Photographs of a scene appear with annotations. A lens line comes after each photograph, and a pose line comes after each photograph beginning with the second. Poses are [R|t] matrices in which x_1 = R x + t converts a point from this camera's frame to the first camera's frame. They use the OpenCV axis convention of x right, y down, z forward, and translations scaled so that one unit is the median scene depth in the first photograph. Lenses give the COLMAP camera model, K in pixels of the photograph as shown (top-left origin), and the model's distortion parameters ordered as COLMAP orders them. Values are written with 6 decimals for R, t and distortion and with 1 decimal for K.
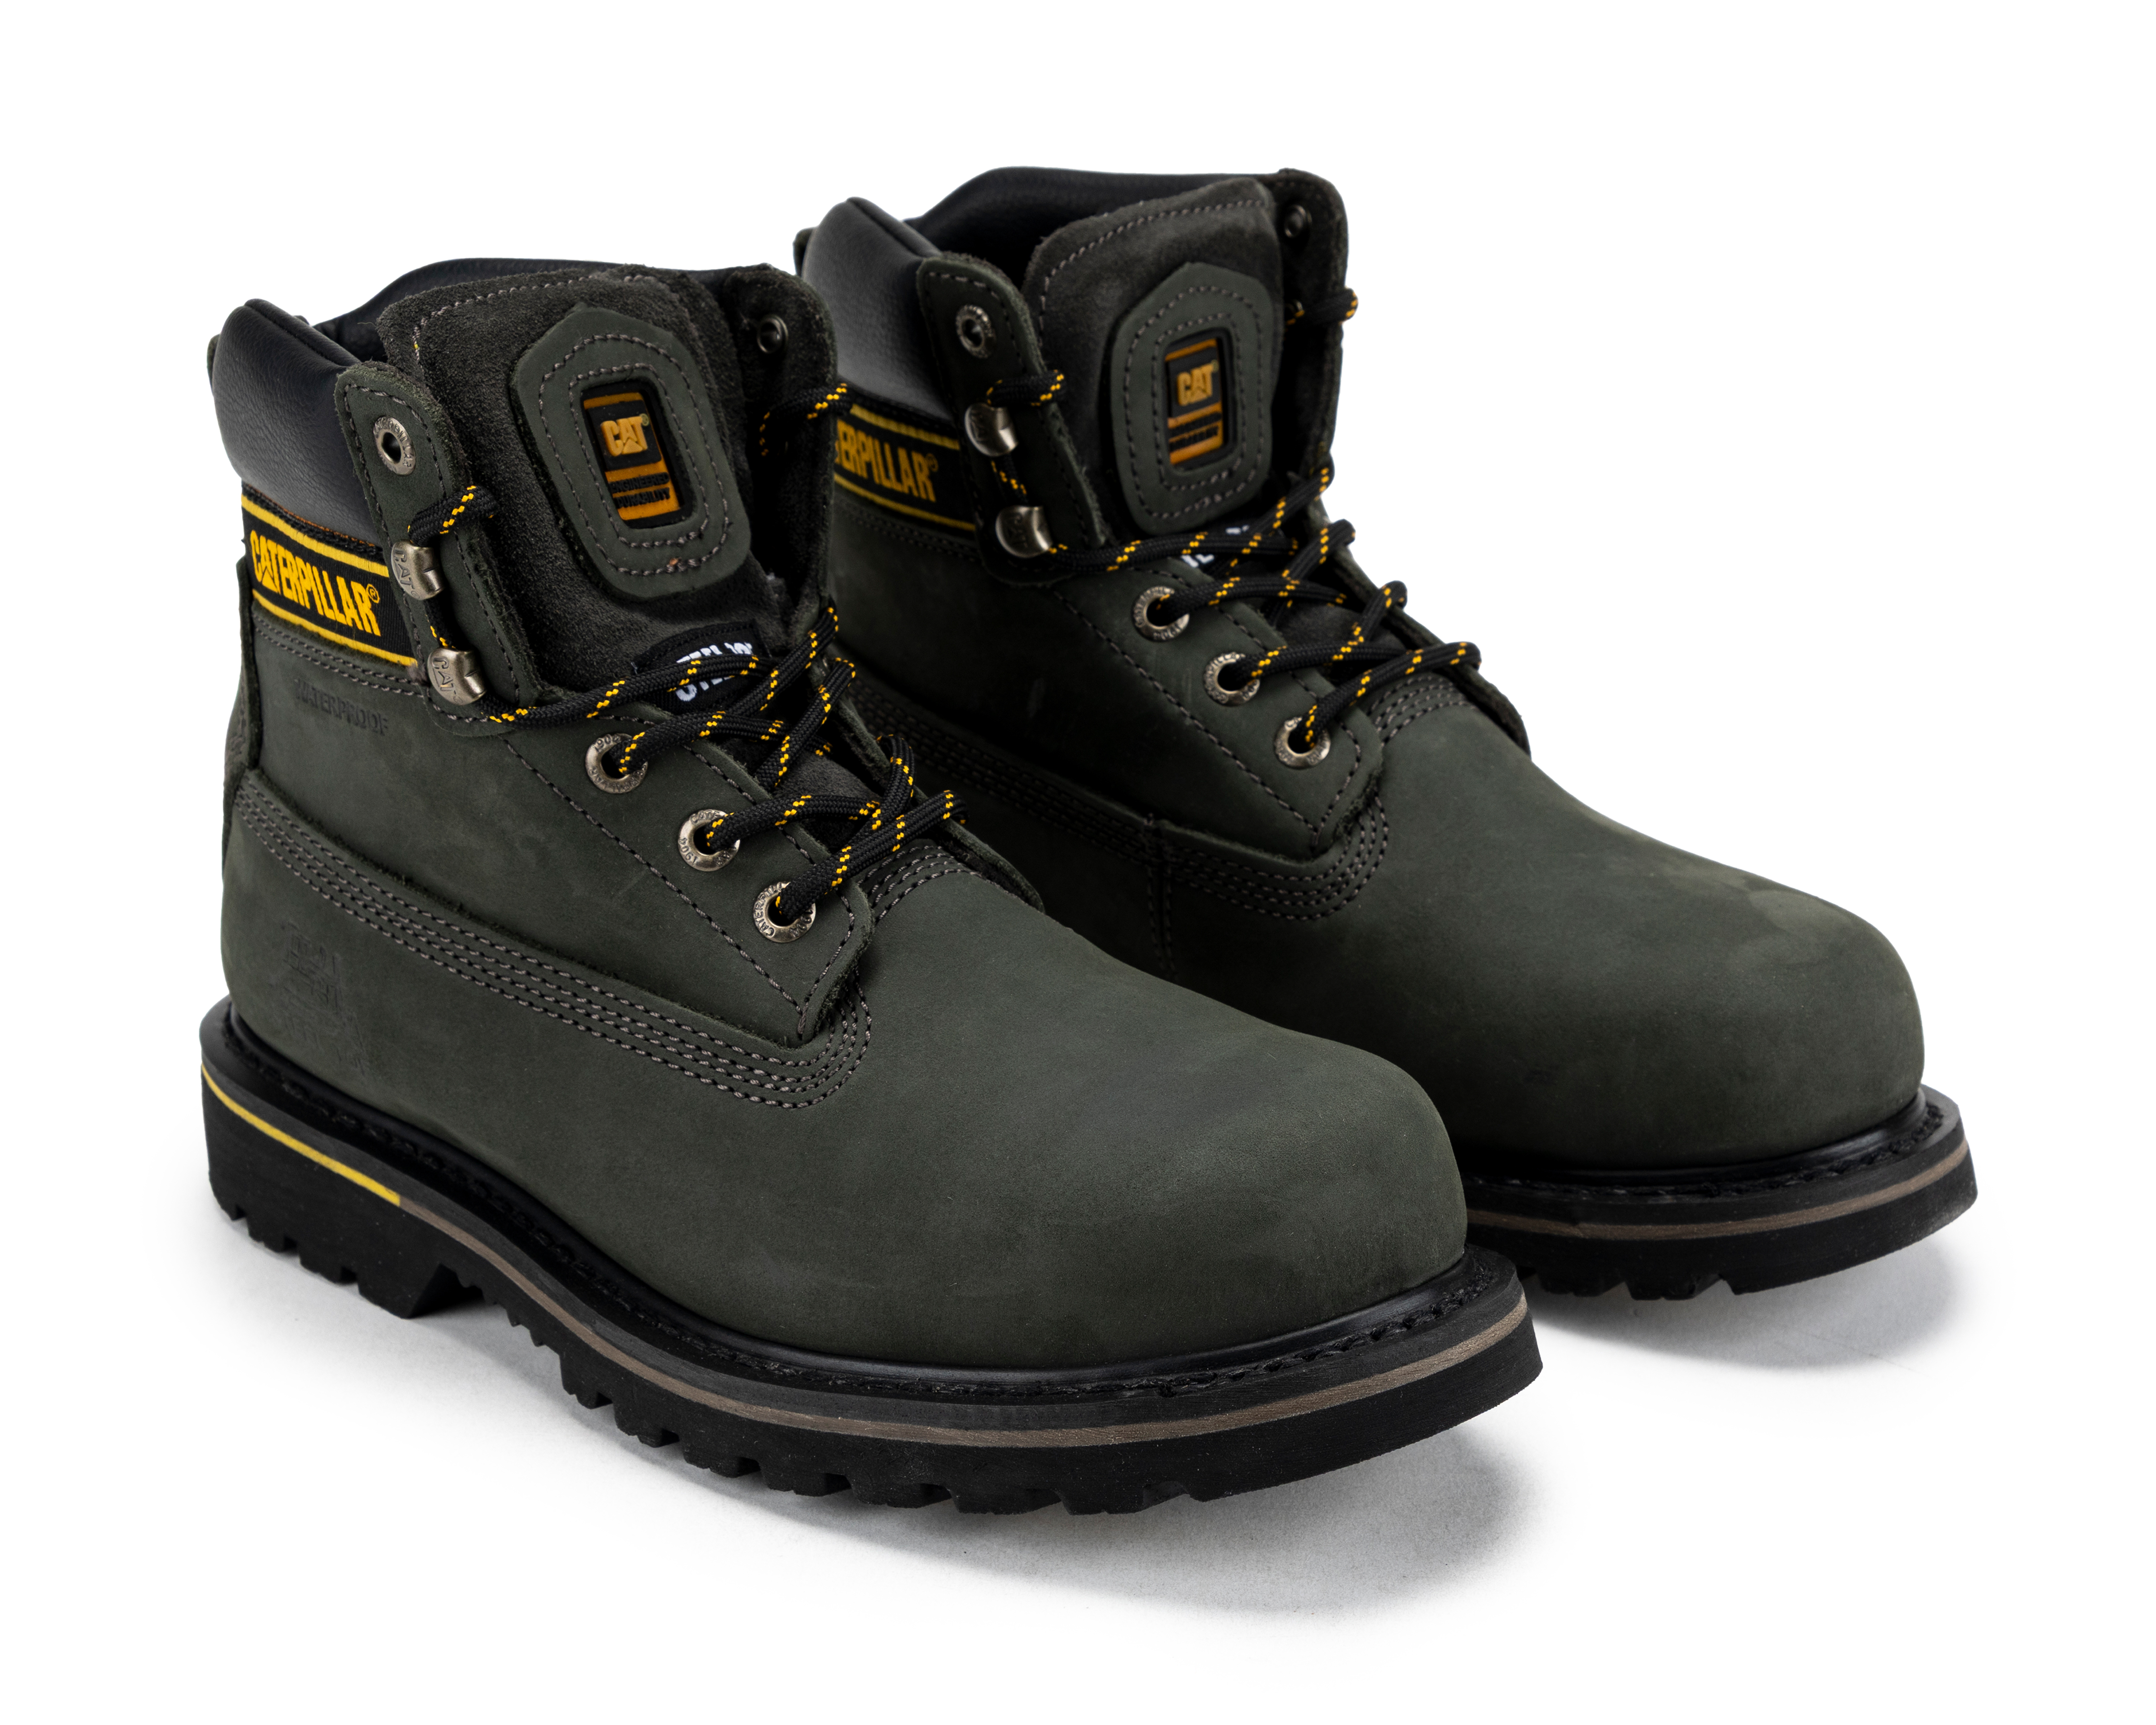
lens RADIAL K [[4682.4, 0, 1074.7], [0, 4682.4, 864.8], [0, 0, 1]] dist [0.105523, 0.000000]
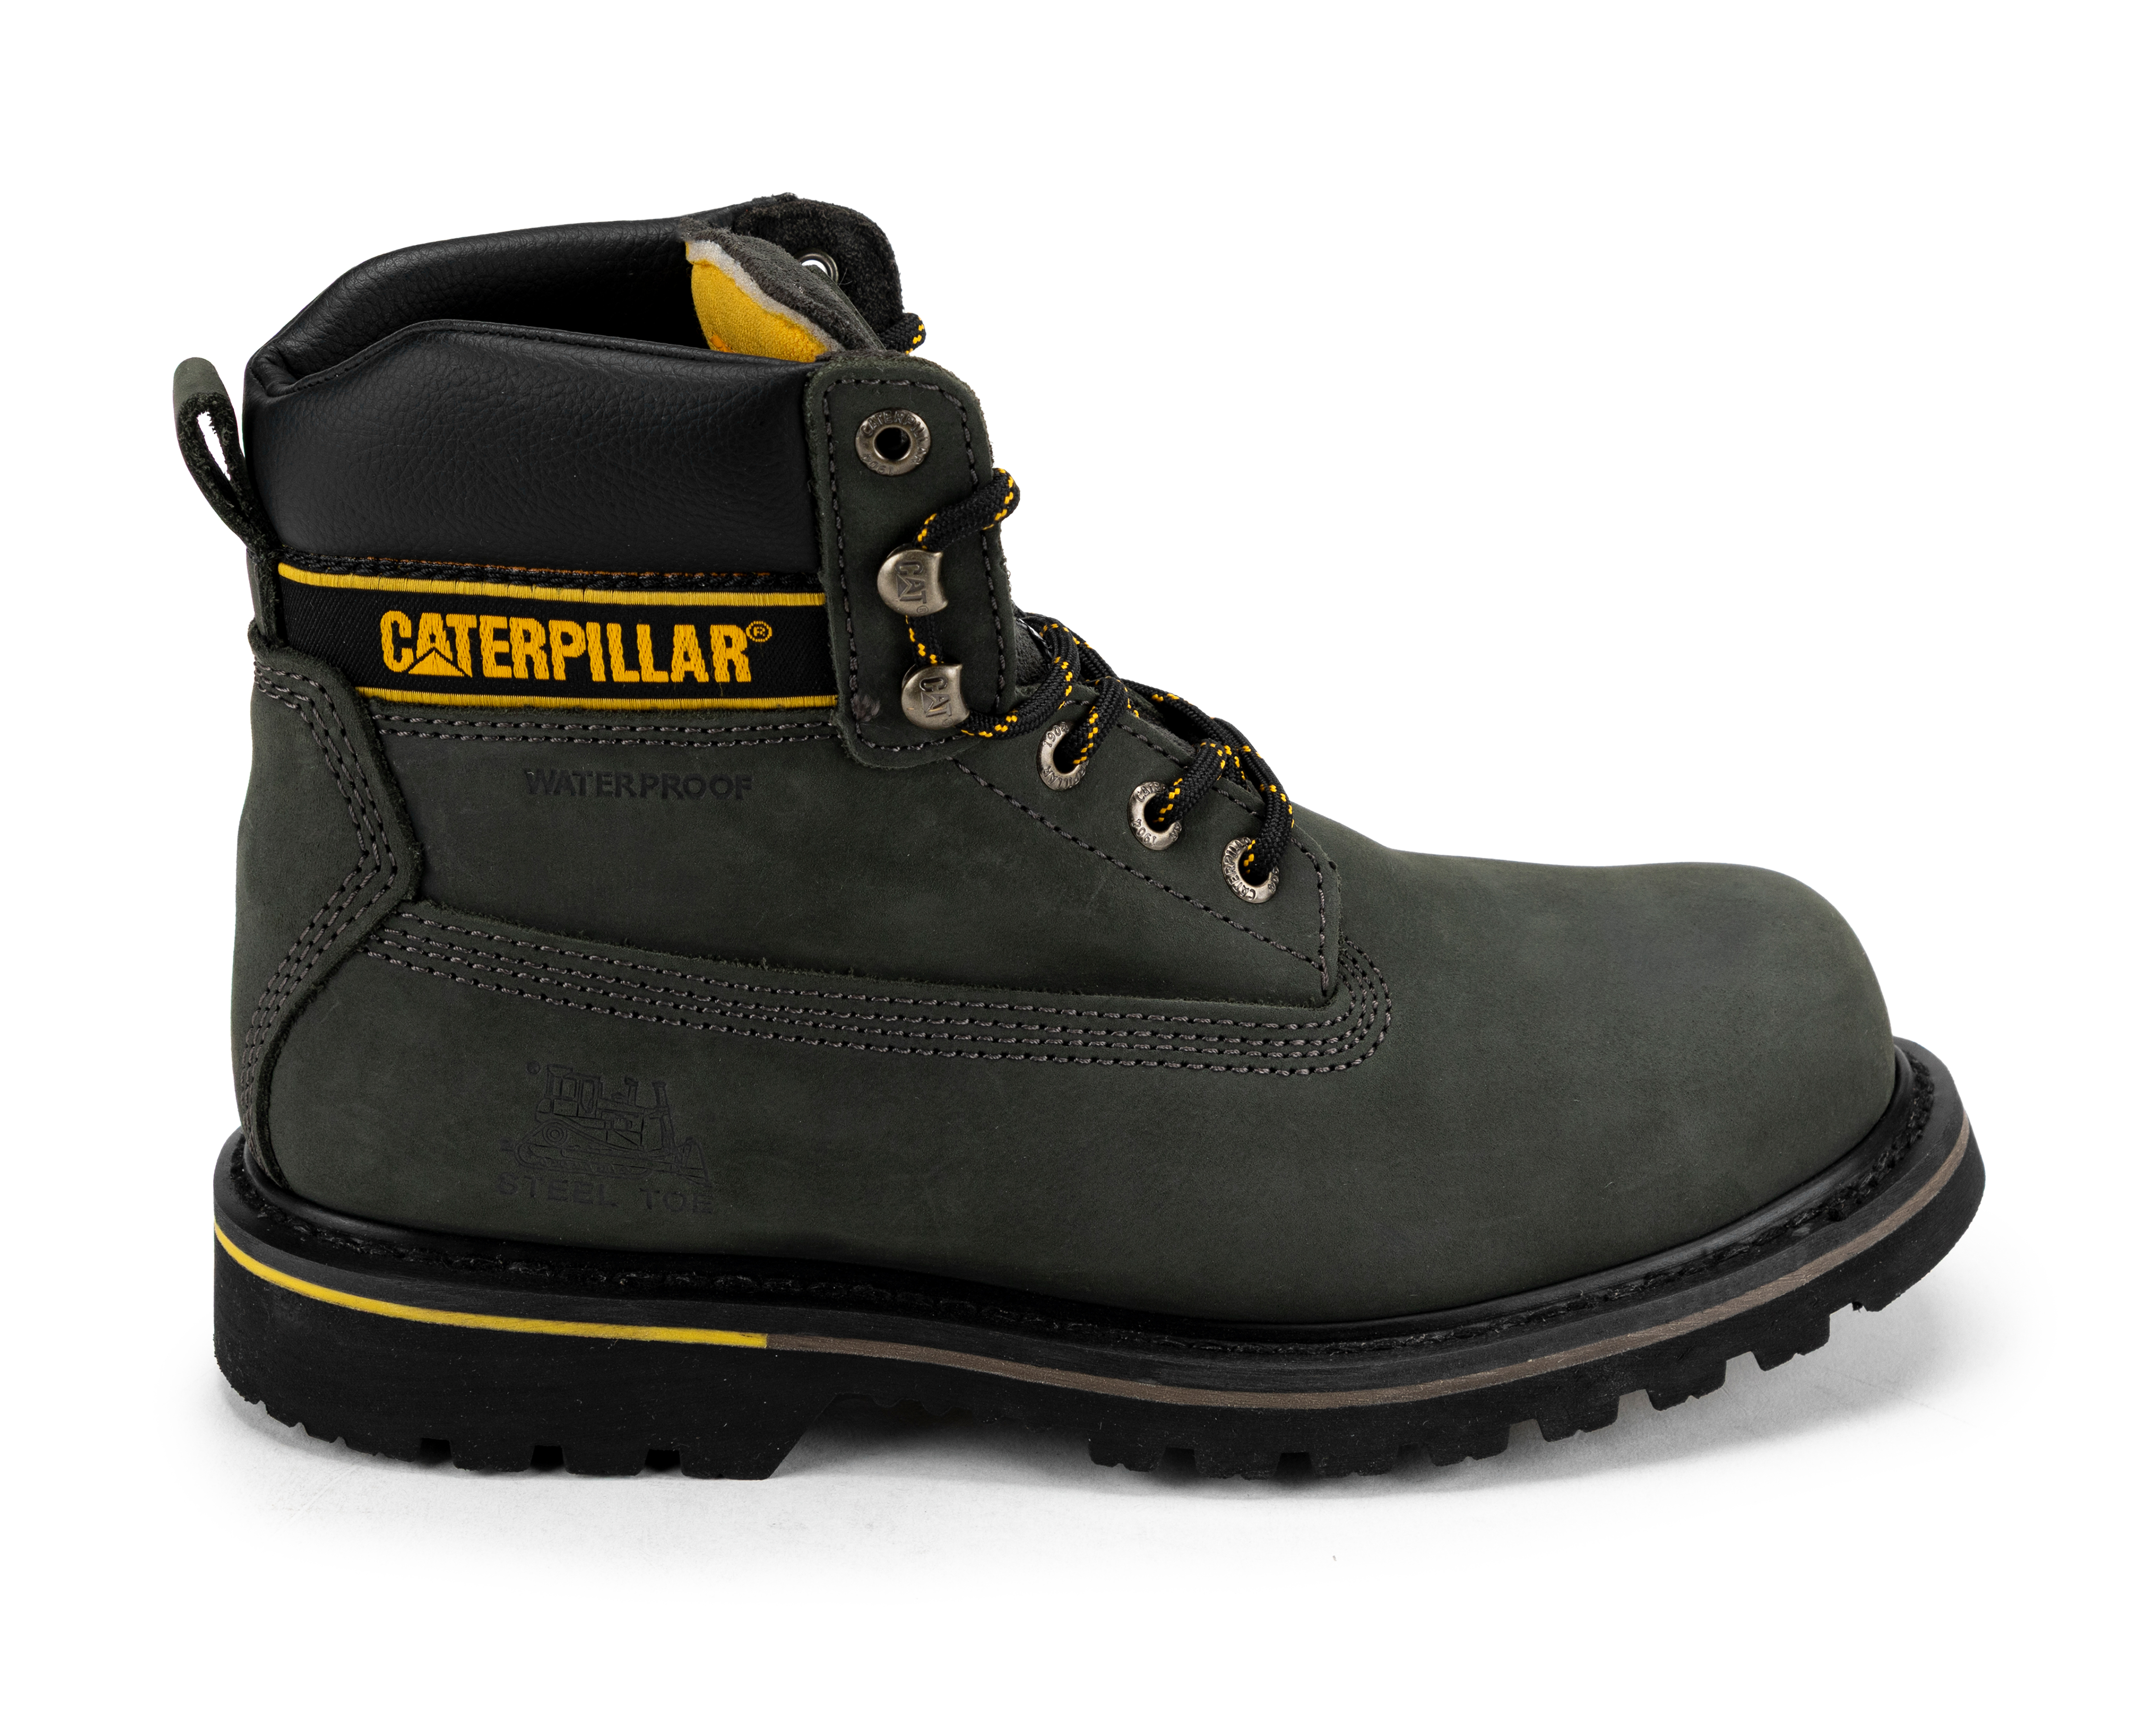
lens RADIAL K [[4682.4, 0, 1073.8], [0, 4682.4, 851.8], [0, 0, 1]] dist [0.105523, 0.000000]
pose [[0.669472, -0.236459, 0.704198, -0.730913], [0.214945, 0.969094, 0.121062, -0.111887], [-0.711060, 0.070316, 0.699607, 0.386998]]
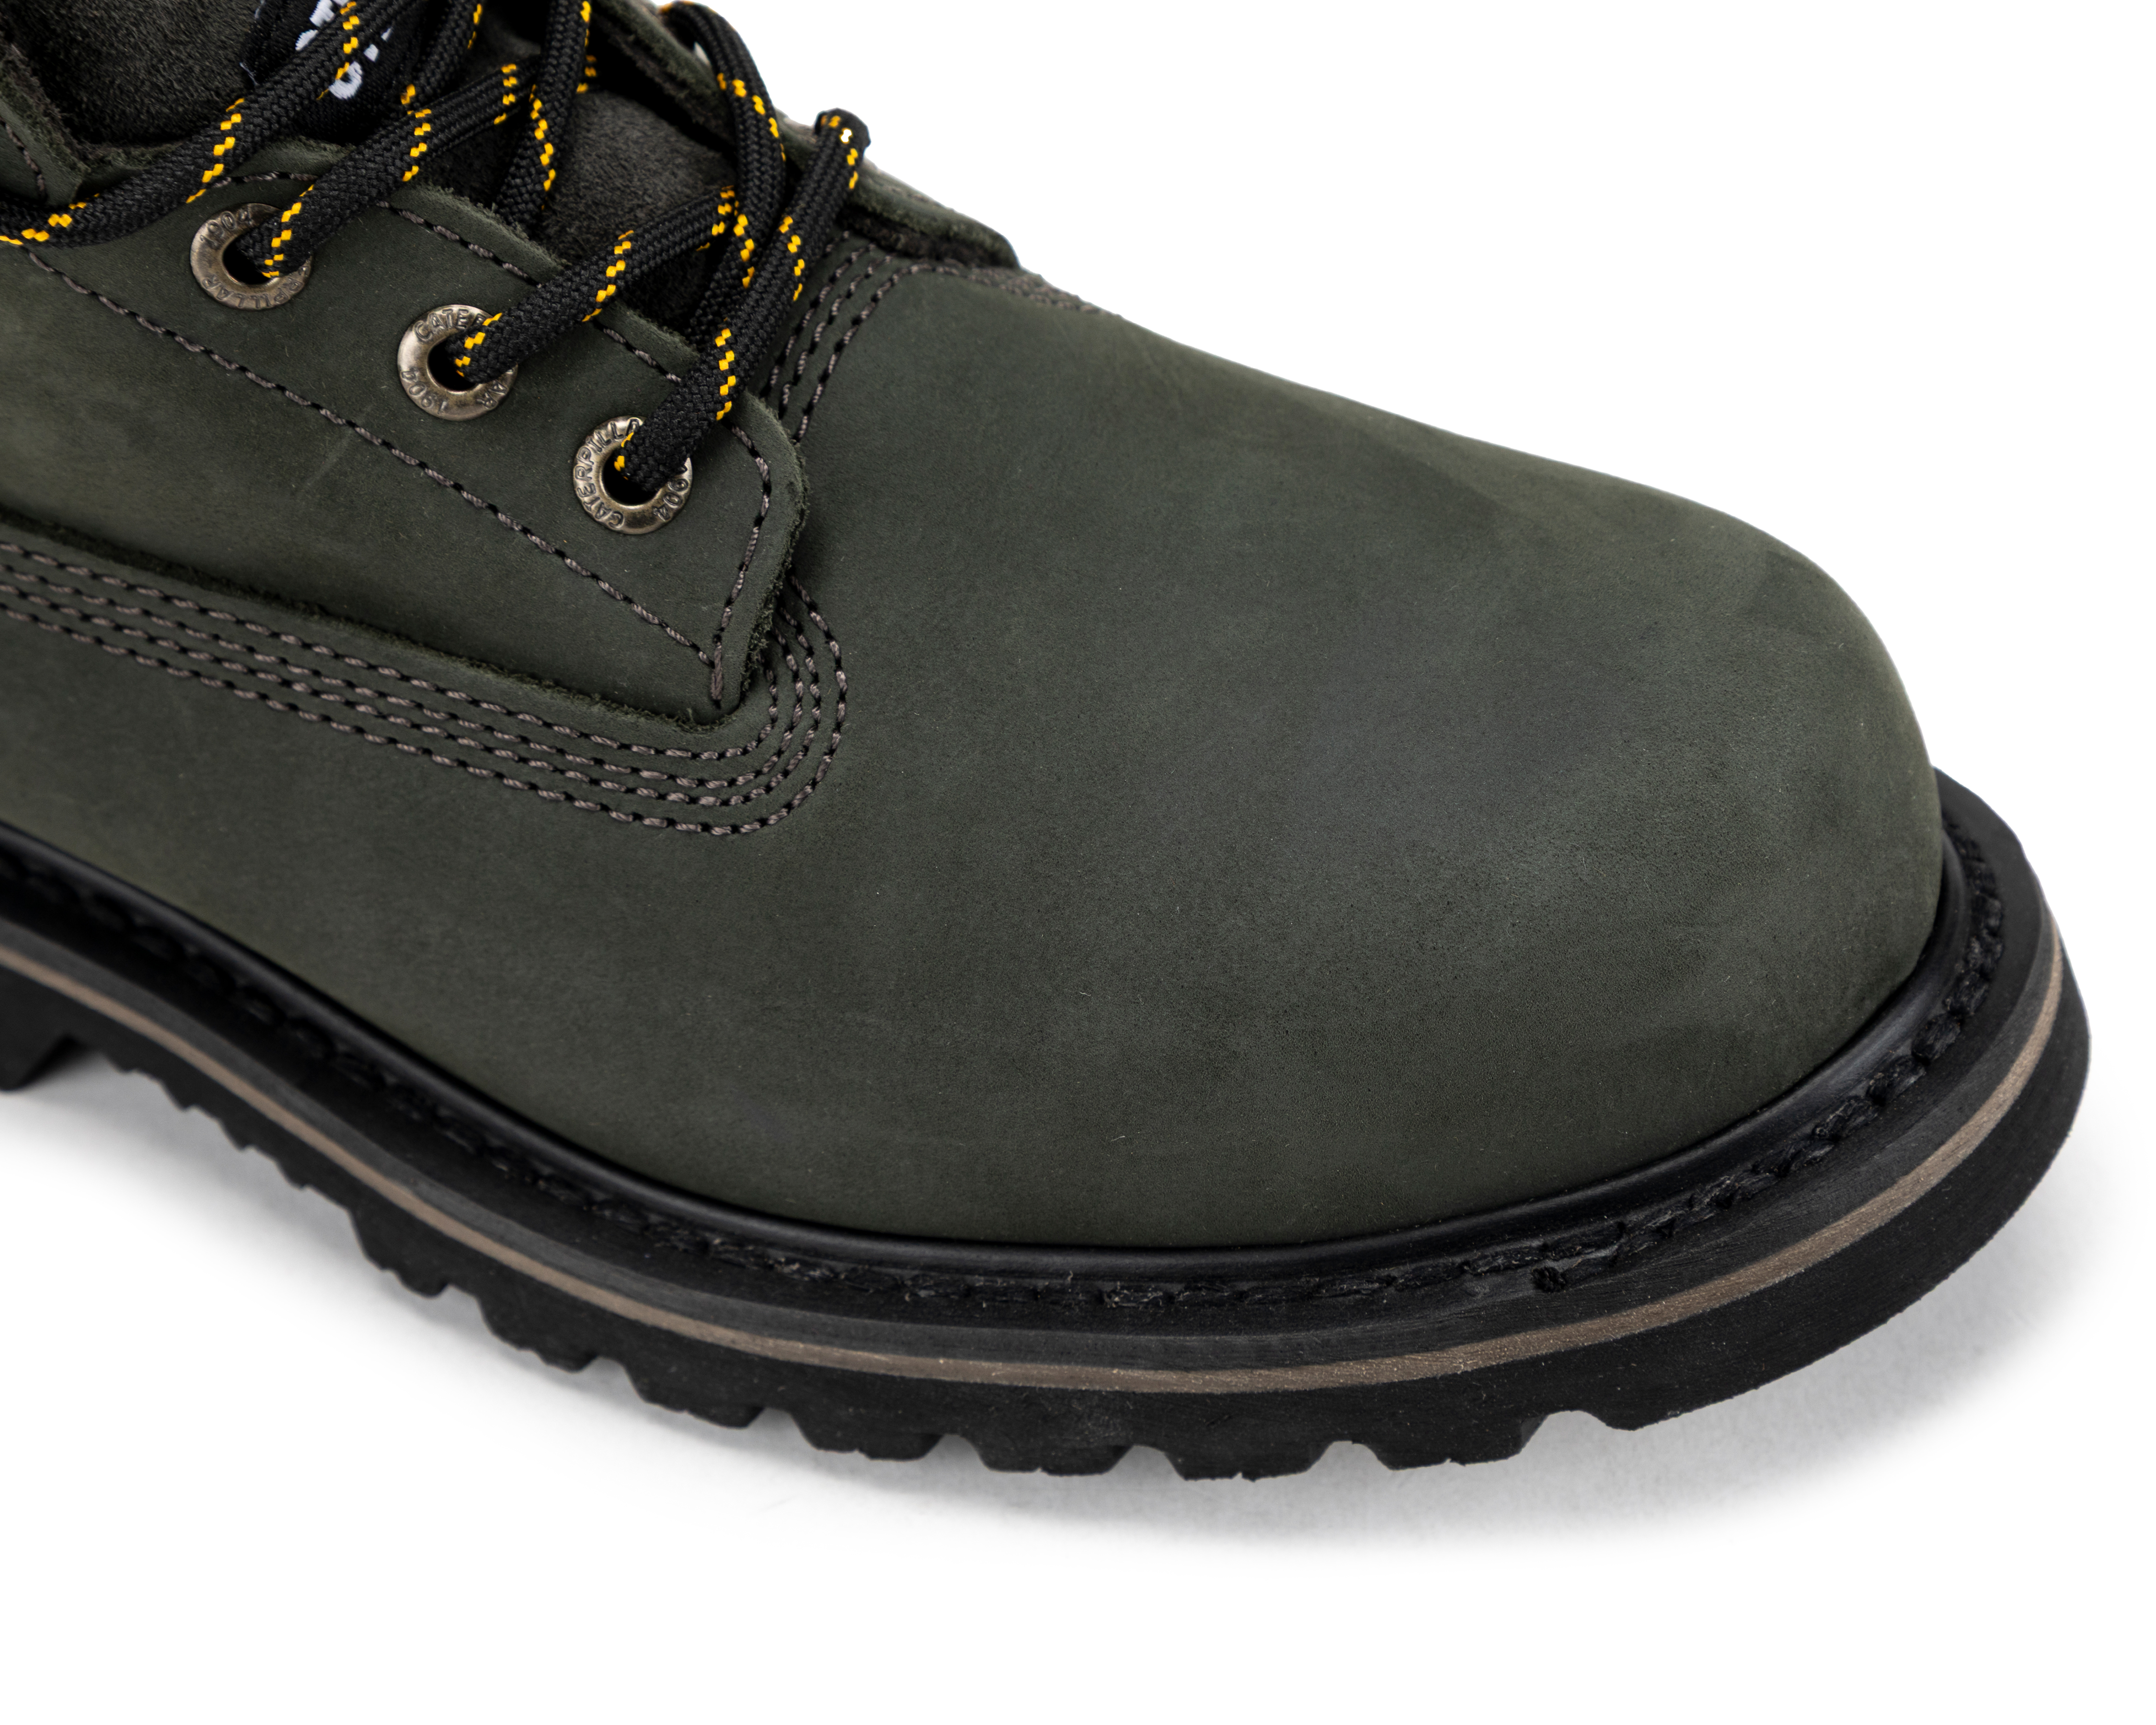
lens RADIAL K [[5272.6, 0, 1170.6], [0, 5272.6, 858.6], [0, 0, 1]] dist [0.015322, 0.000000]
pose [[0.964652, -0.218125, 0.147880, -0.101769], [0.137191, 0.894786, 0.424896, -0.198967], [-0.225002, -0.389589, 0.893082, 0.433691]]
